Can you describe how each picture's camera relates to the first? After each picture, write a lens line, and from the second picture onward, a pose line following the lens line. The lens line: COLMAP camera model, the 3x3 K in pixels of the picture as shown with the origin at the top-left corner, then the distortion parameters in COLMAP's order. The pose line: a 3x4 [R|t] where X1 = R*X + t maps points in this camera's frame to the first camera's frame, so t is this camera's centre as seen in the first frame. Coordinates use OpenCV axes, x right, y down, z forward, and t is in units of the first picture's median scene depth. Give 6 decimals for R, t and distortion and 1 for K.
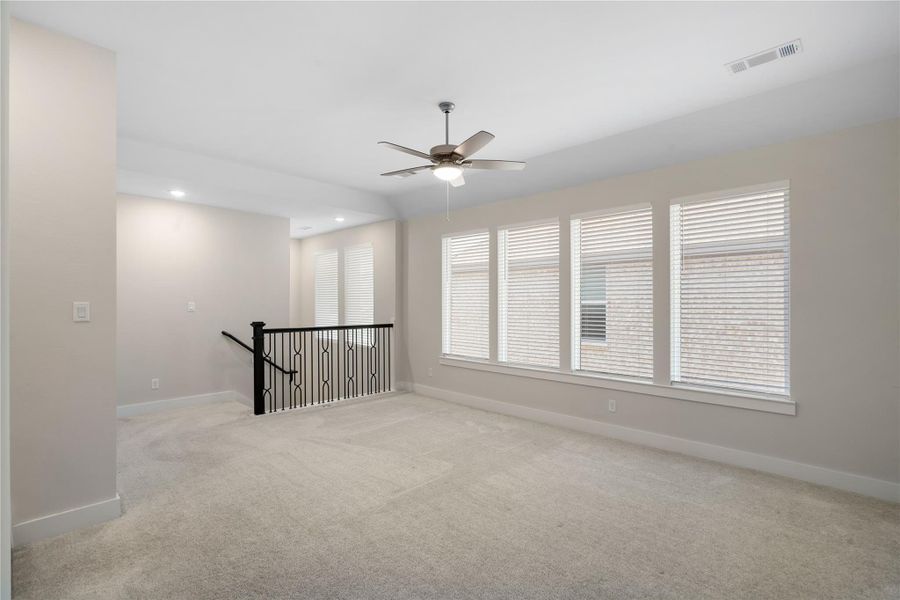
lens RADIAL K [[416.8, 0, 450.0], [0, 416.8, 300.0], [0, 0, 1]] dist [-0.002469, -0.000272]
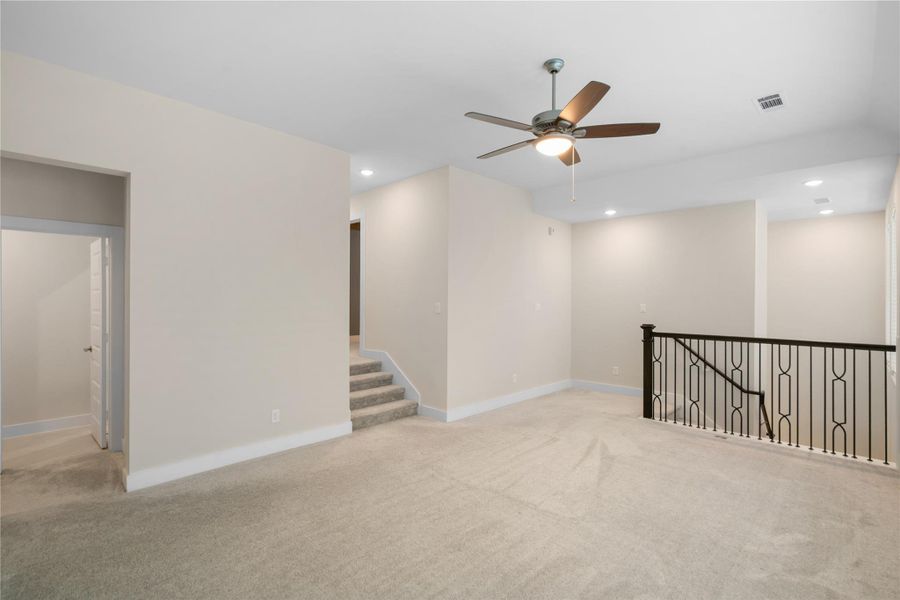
lens RADIAL K [[414.8, 0, 451.1], [0, 414.8, 311.5], [0, 0, 1]] dist [0.000507, 0.000257]
pose [[0.011229, 0.019719, -0.999742, 0.431291], [-0.003766, 0.999799, 0.019678, 0.003674], [0.999930, 0.003544, 0.011301, 0.435434]]
